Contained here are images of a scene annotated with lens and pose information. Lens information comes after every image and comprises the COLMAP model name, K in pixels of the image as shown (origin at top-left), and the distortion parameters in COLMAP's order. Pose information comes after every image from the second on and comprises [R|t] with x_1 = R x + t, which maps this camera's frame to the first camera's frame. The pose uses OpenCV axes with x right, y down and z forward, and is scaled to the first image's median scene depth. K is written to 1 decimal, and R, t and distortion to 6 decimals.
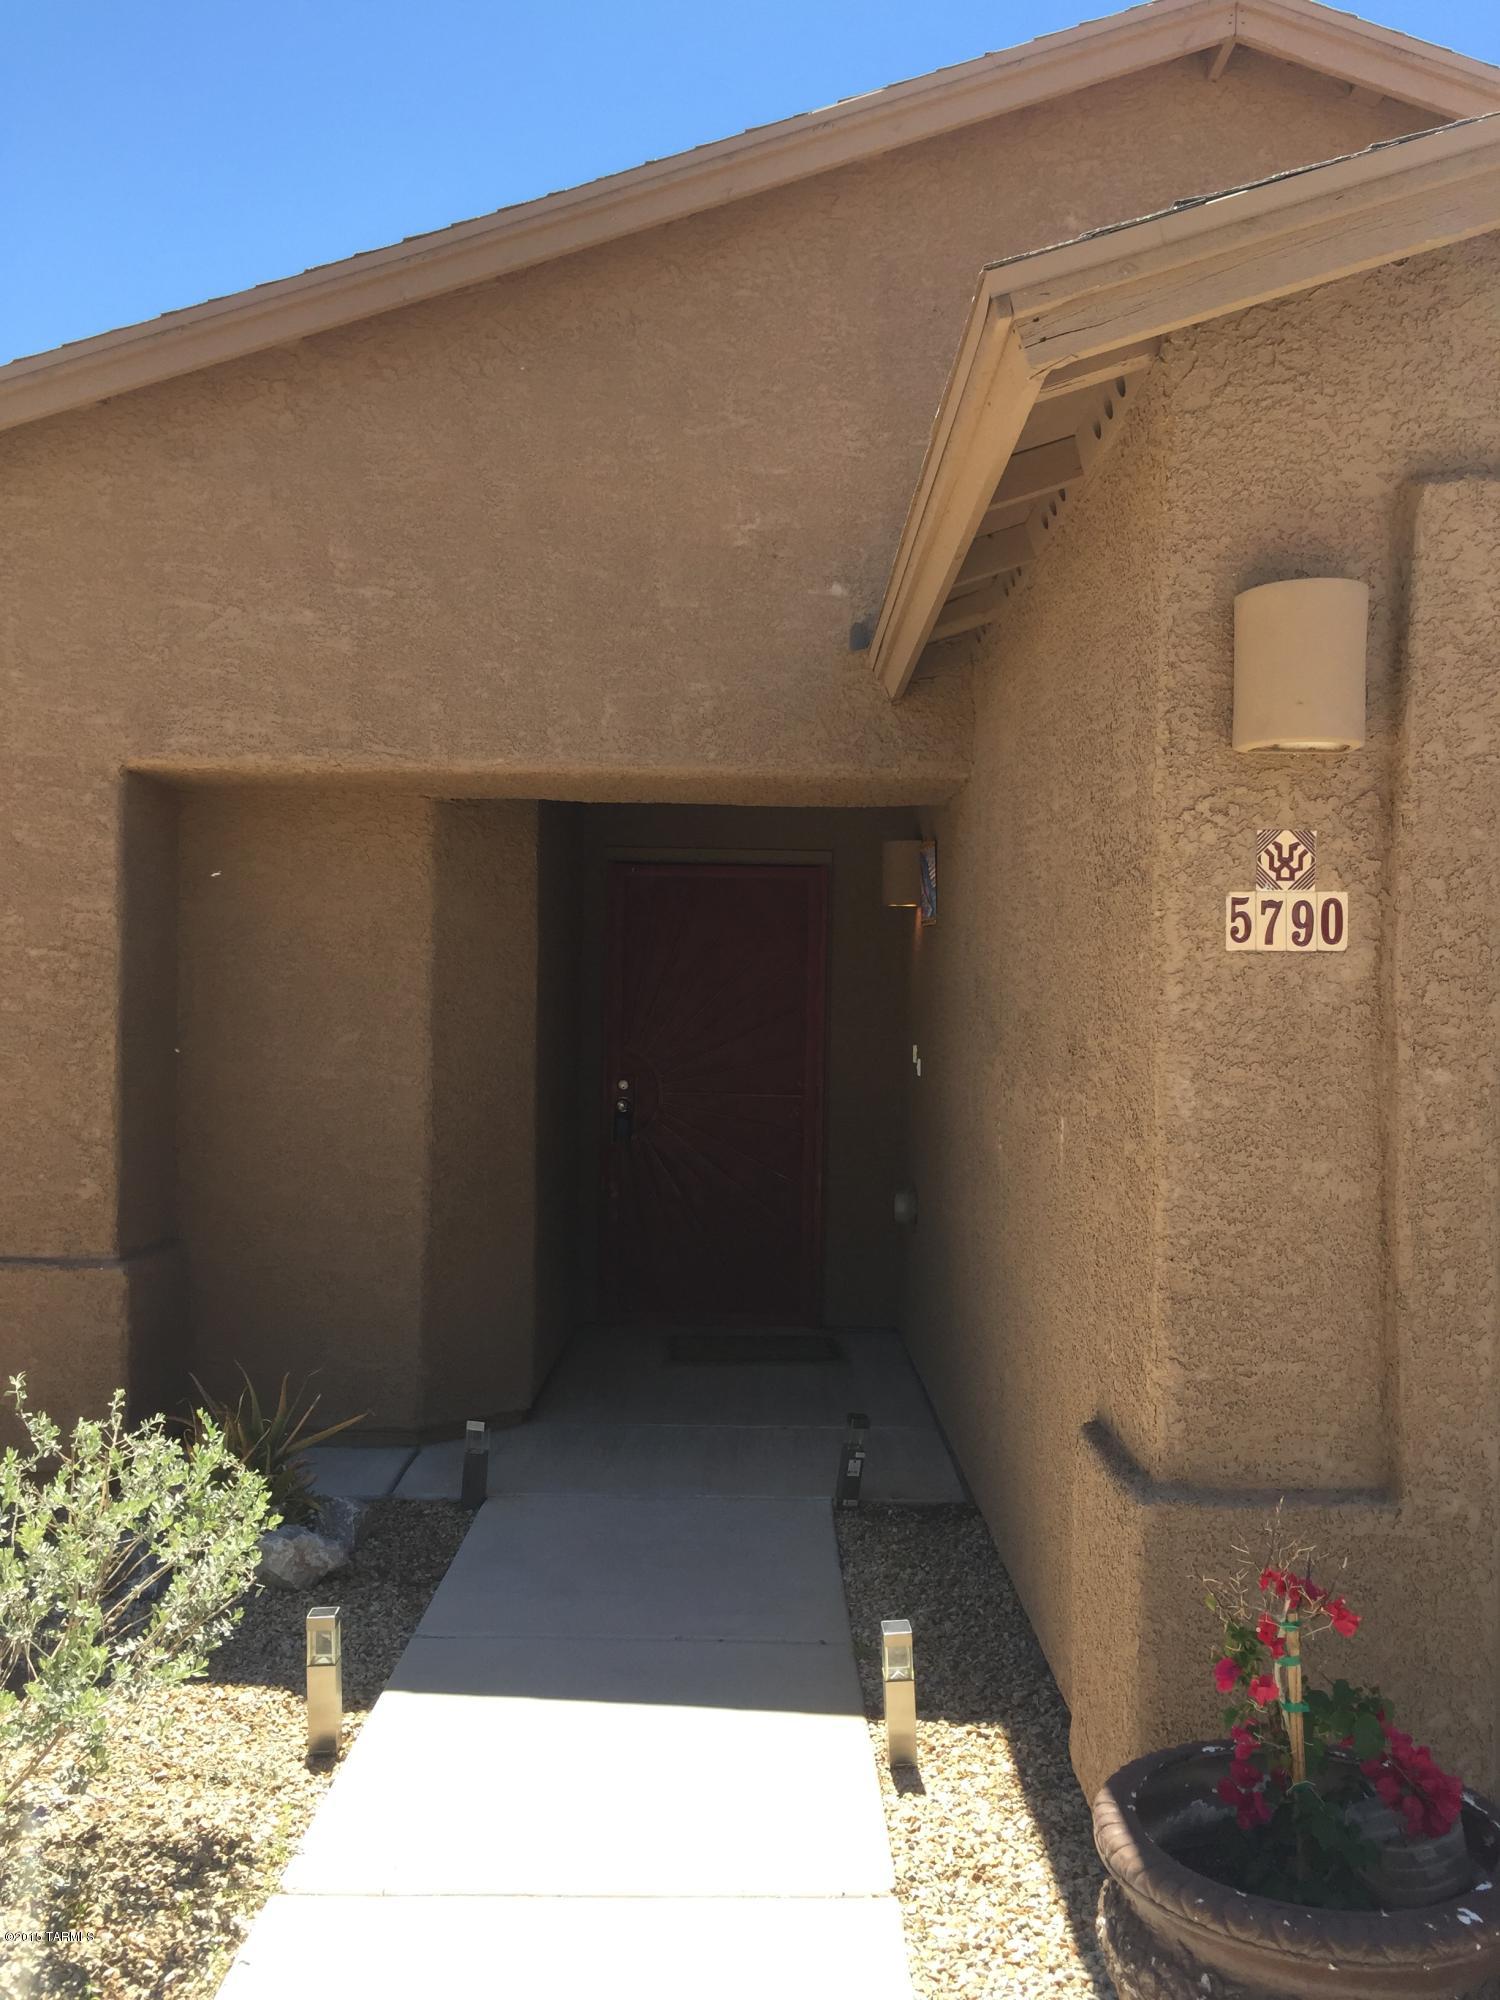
lens RADIAL K [[1732.2, 0, 750.0], [0, 1732.2, 1000.0], [0, 0, 1]] dist [0.093193, -0.140439]
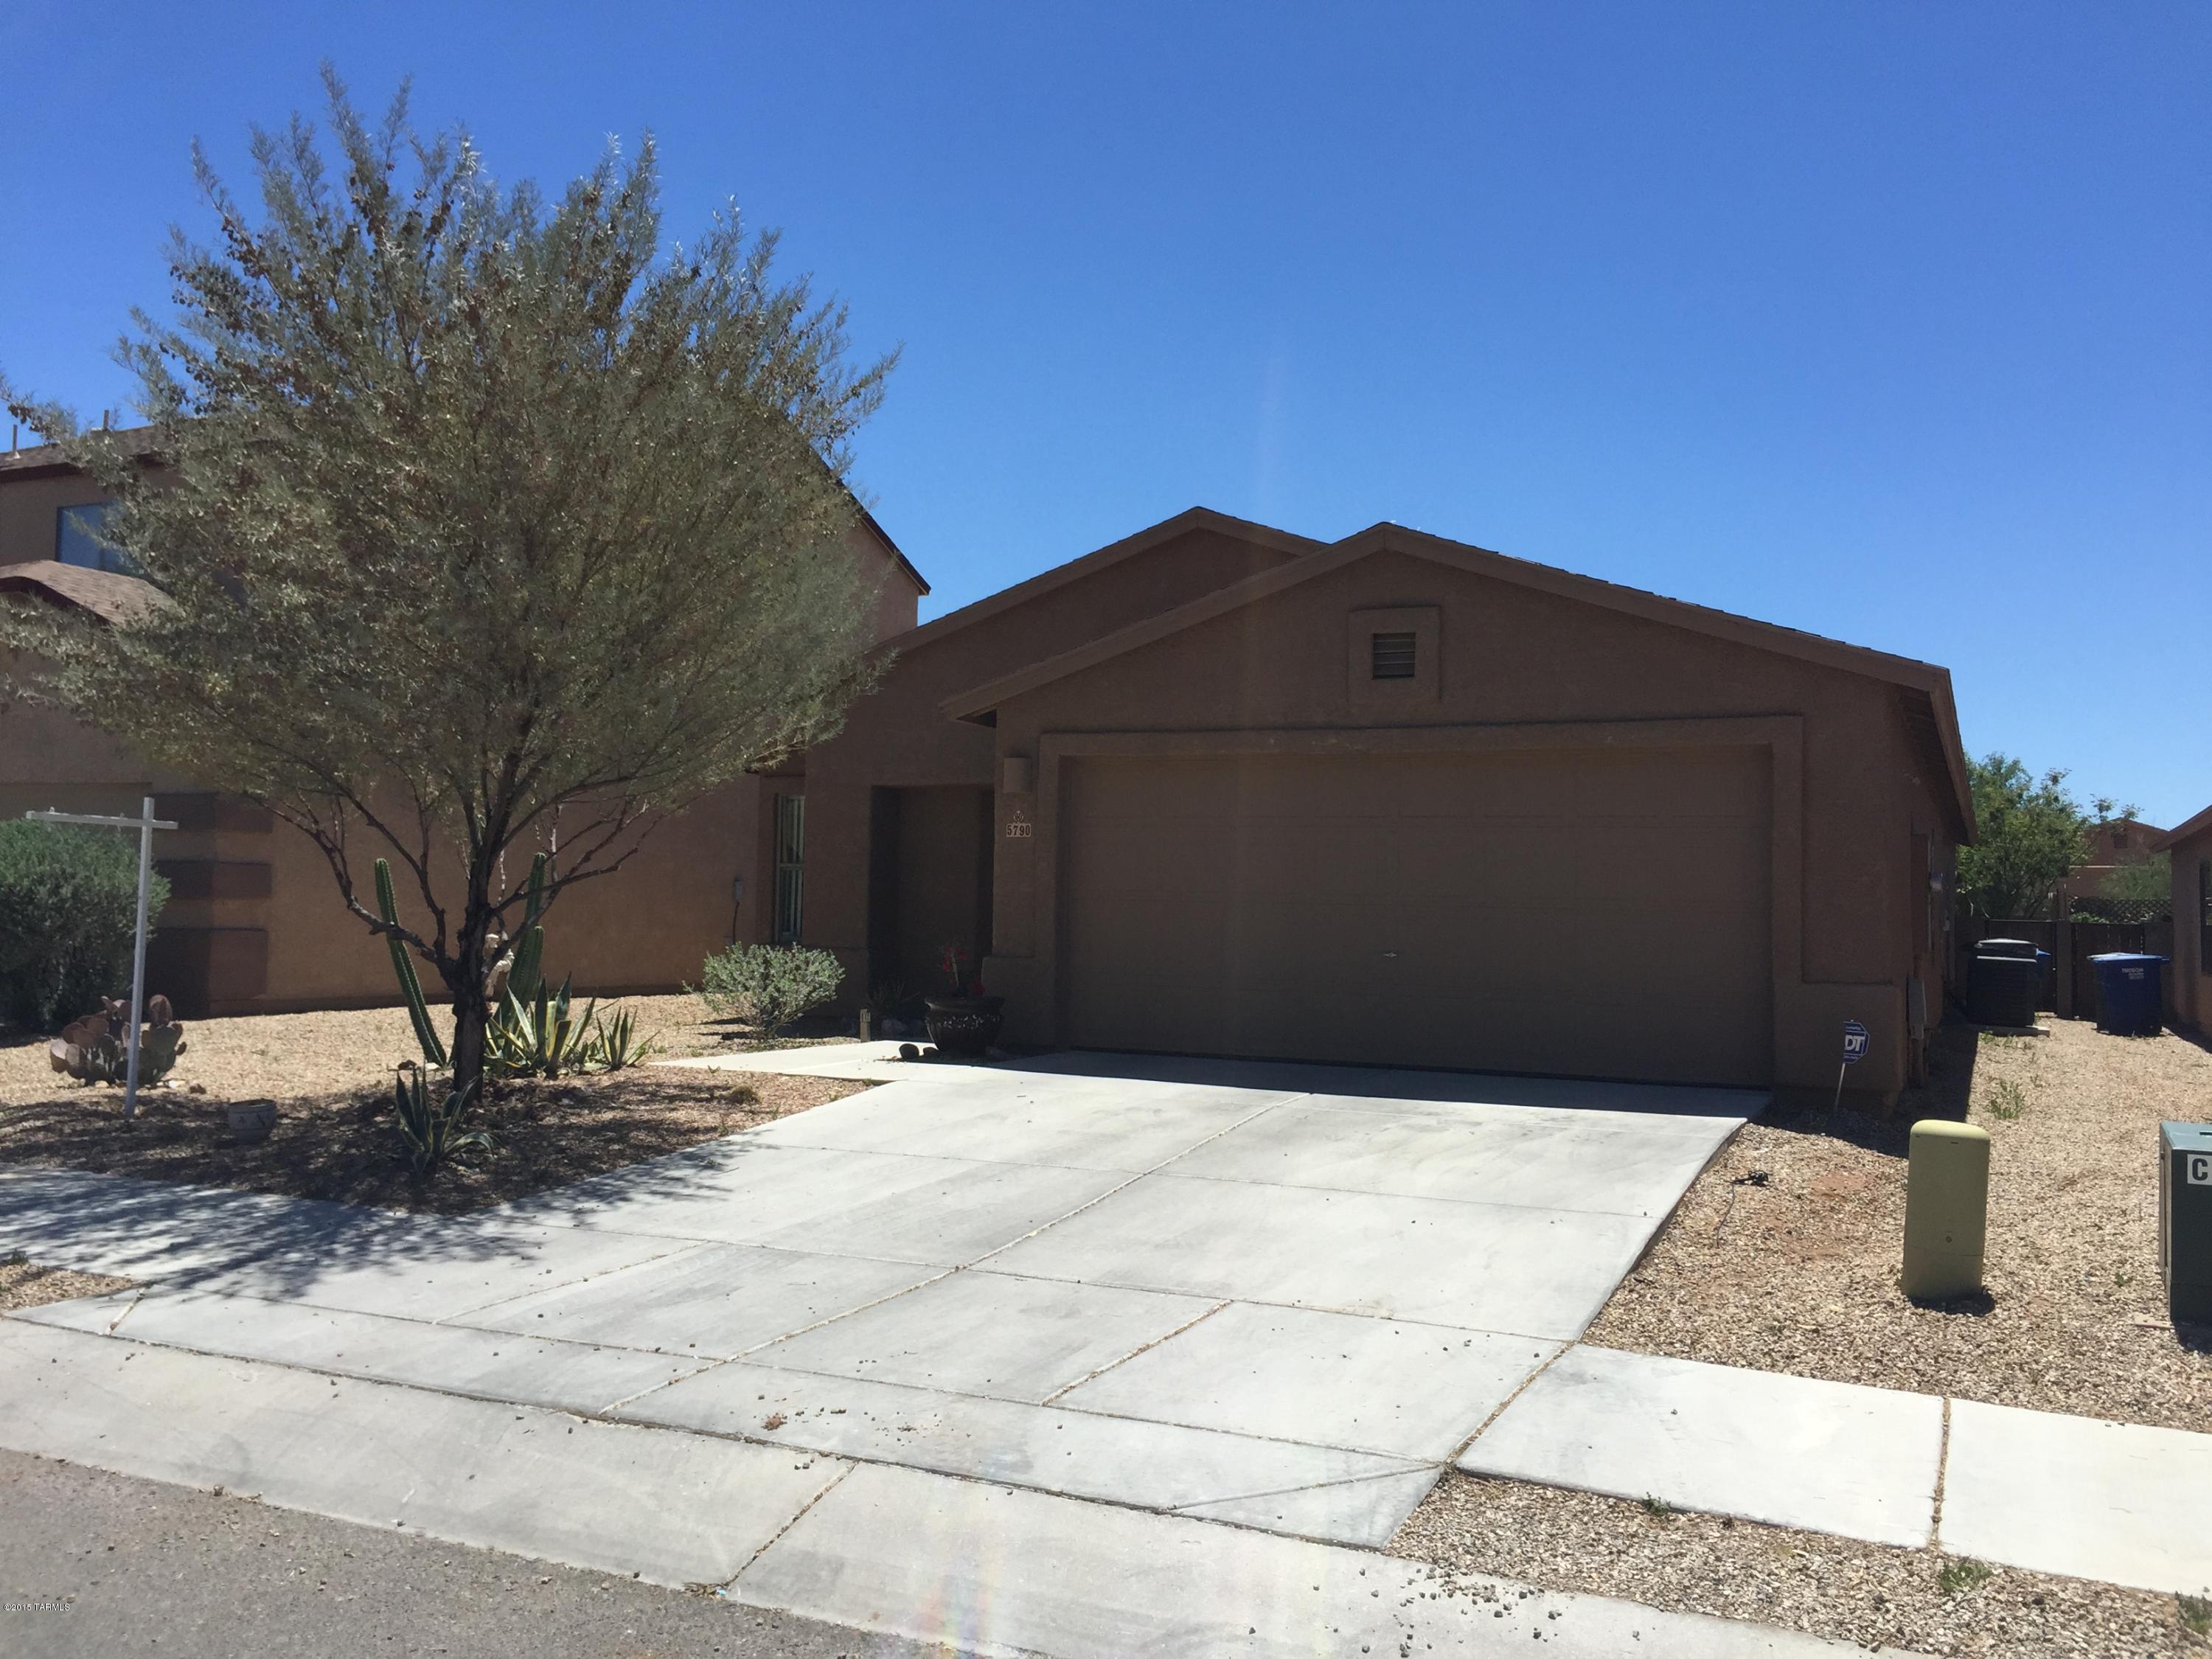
lens RADIAL K [[1915.9, 0, 1098.9], [0, 1915.9, 822.6], [0, 0, 1]] dist [0.093193, -0.140439]
pose [[0.906884, -0.014827, -0.421120, 2.253260], [-0.009740, 0.998376, -0.056126, 0.184298], [0.421268, 0.055002, 0.905267, -2.962981]]
